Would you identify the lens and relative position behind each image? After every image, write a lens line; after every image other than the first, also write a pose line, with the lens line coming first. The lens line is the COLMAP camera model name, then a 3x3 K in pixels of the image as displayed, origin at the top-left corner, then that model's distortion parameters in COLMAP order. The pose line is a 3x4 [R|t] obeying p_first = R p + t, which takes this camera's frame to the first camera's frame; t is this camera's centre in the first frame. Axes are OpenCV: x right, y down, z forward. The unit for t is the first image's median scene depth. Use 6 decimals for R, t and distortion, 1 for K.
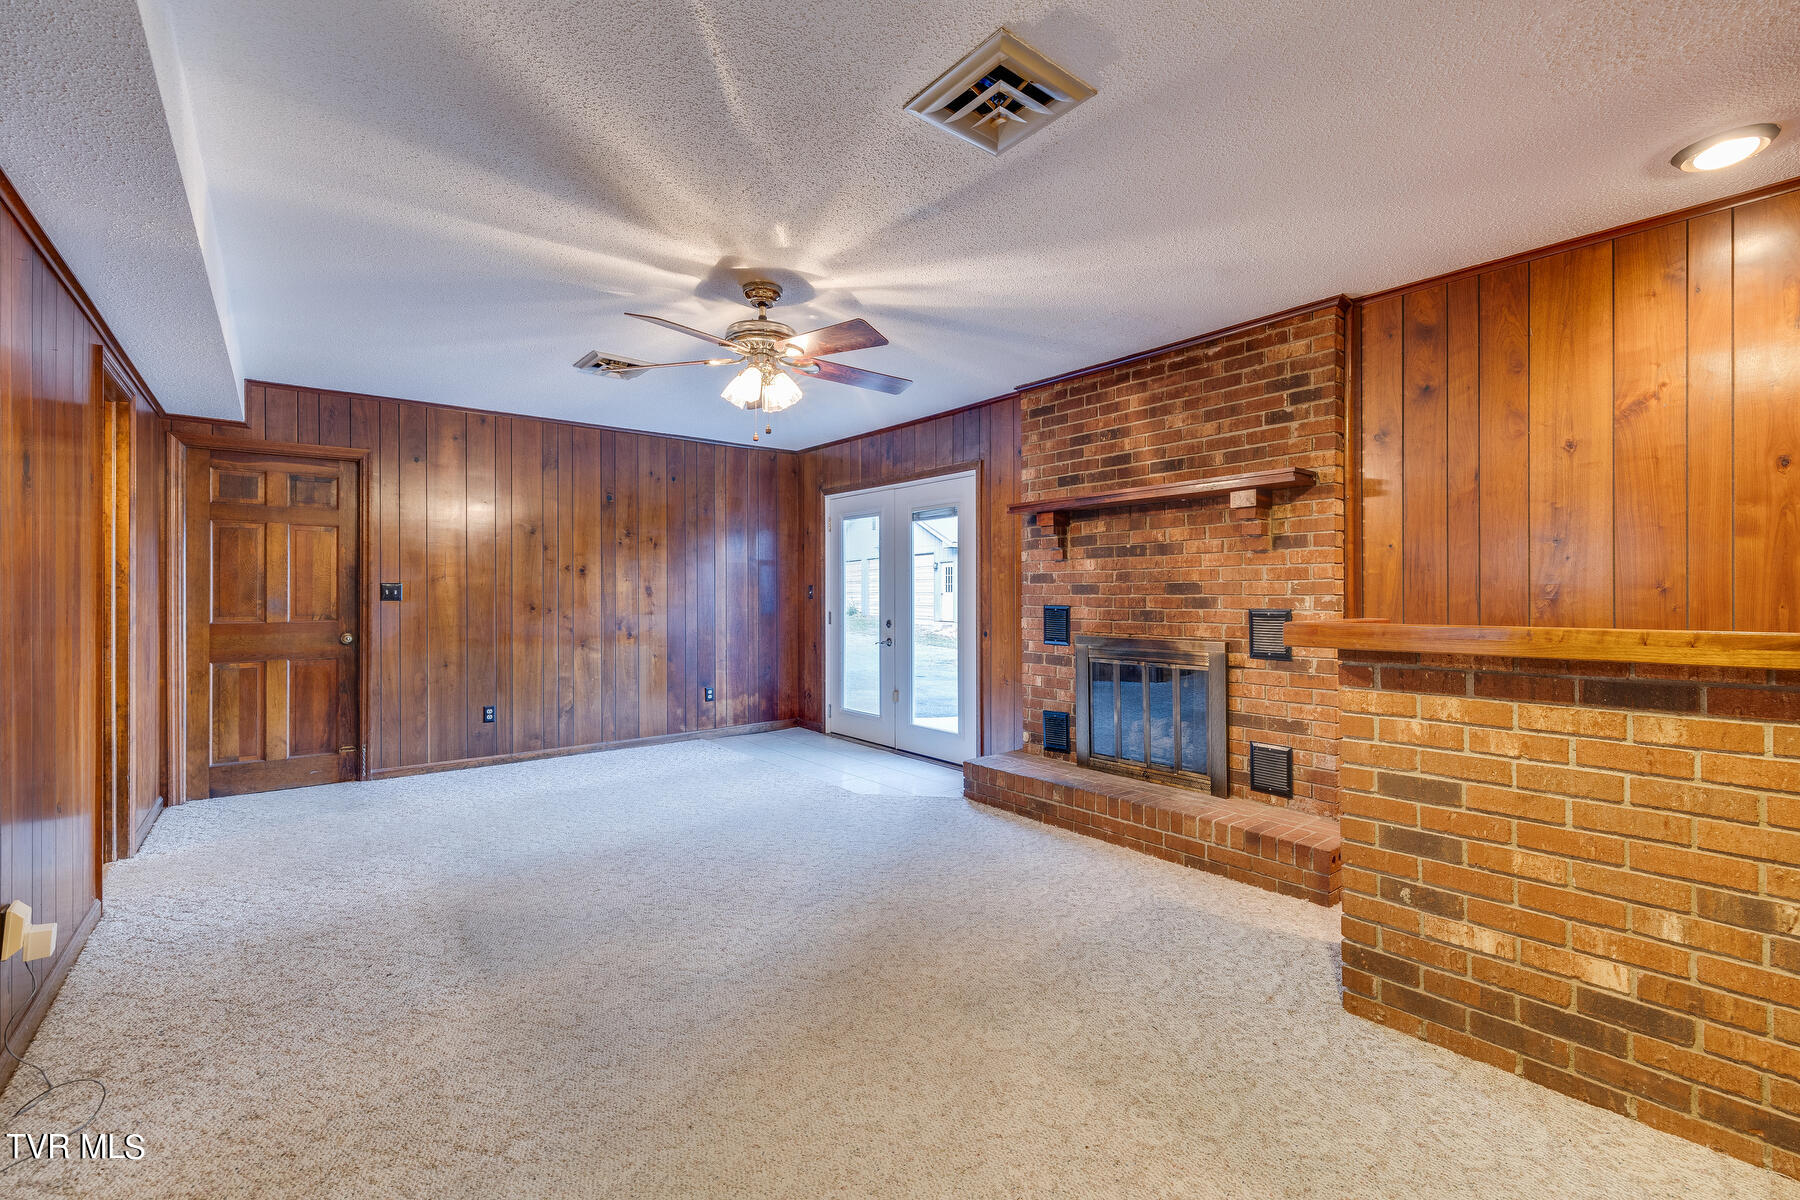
lens RADIAL K [[766.4, 0, 901.0], [0, 766.4, 590.0], [0, 0, 1]] dist [-0.000122, 0.000089]
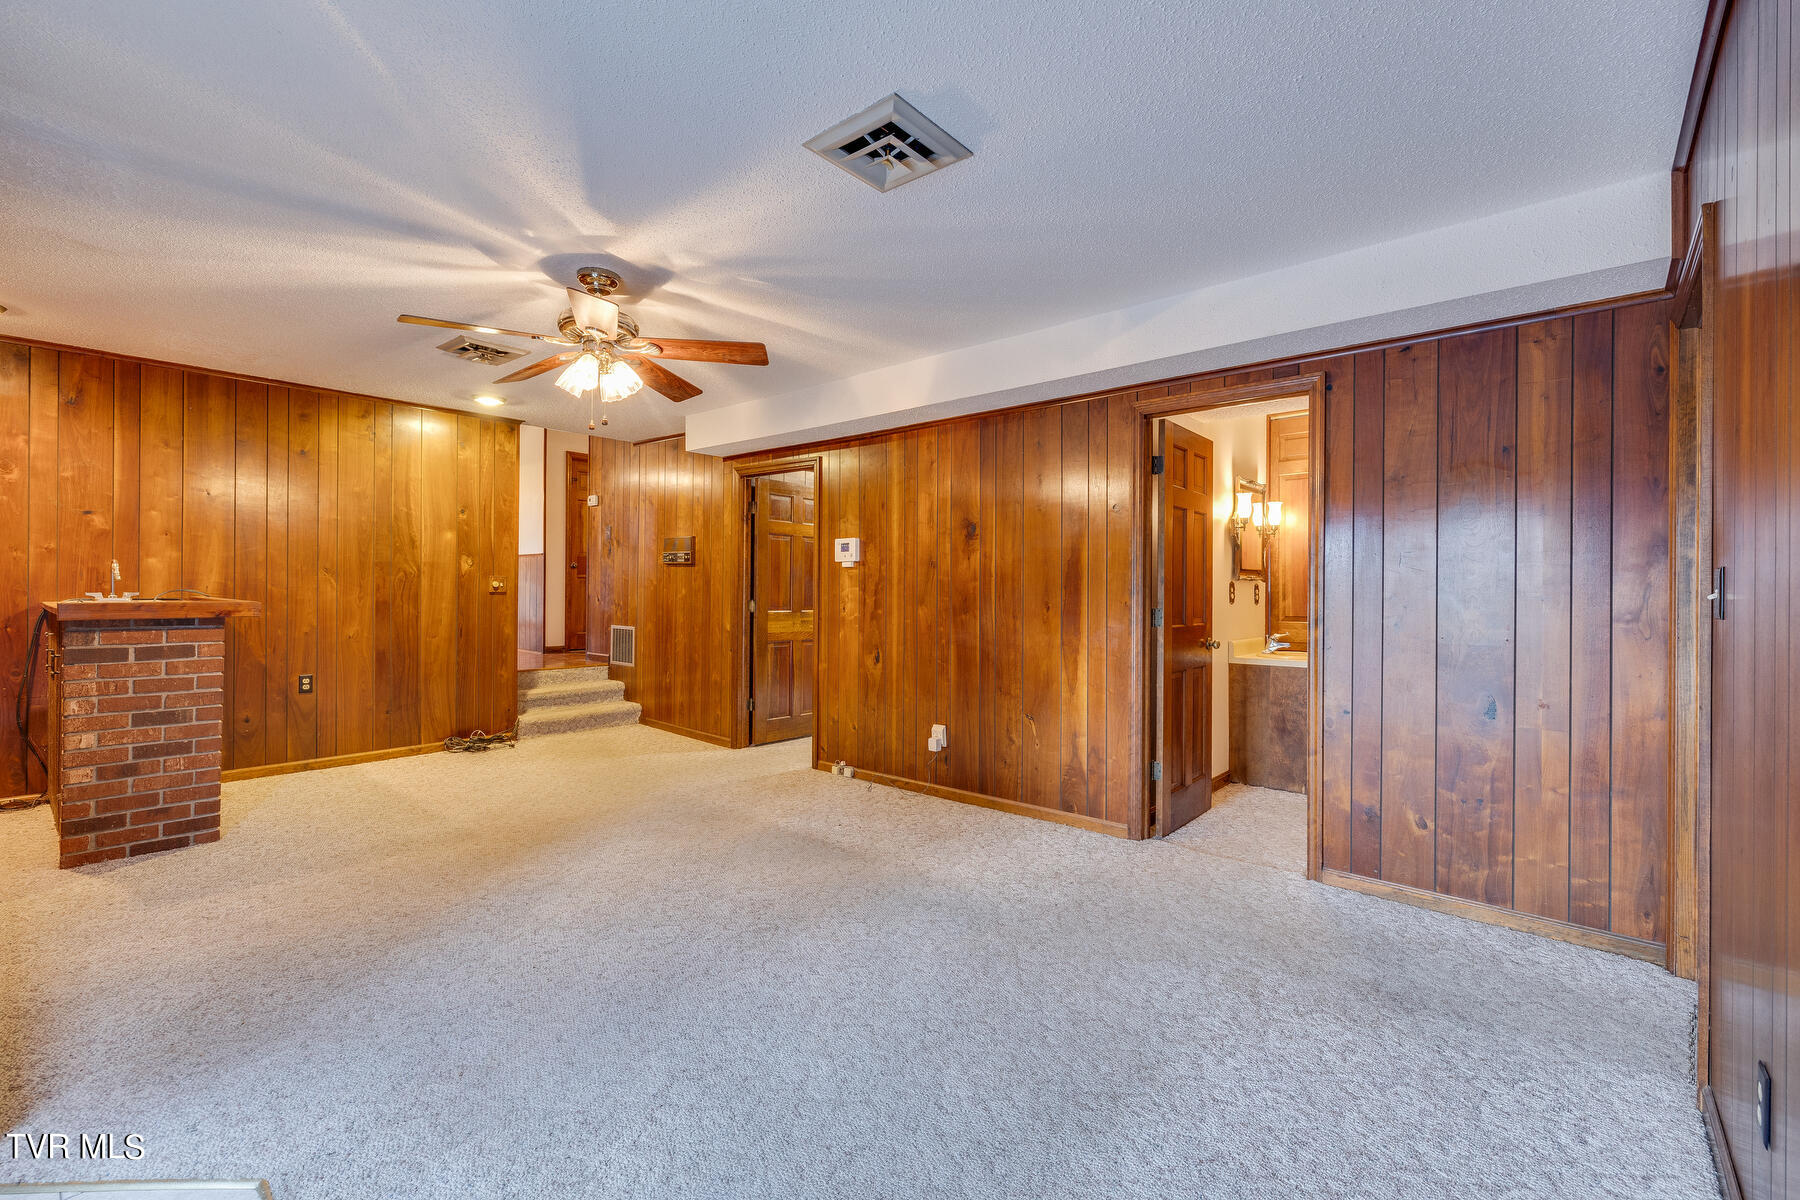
lens RADIAL K [[766.4, 0, 901.0], [0, 766.4, 590.0], [0, 0, 1]] dist [-0.000122, 0.000089]
pose [[-0.984215, -0.009047, -0.176744, -0.391851], [-0.009006, 0.999959, -0.001032, 0.004731], [0.176746, 0.000576, -0.984256, 2.037158]]
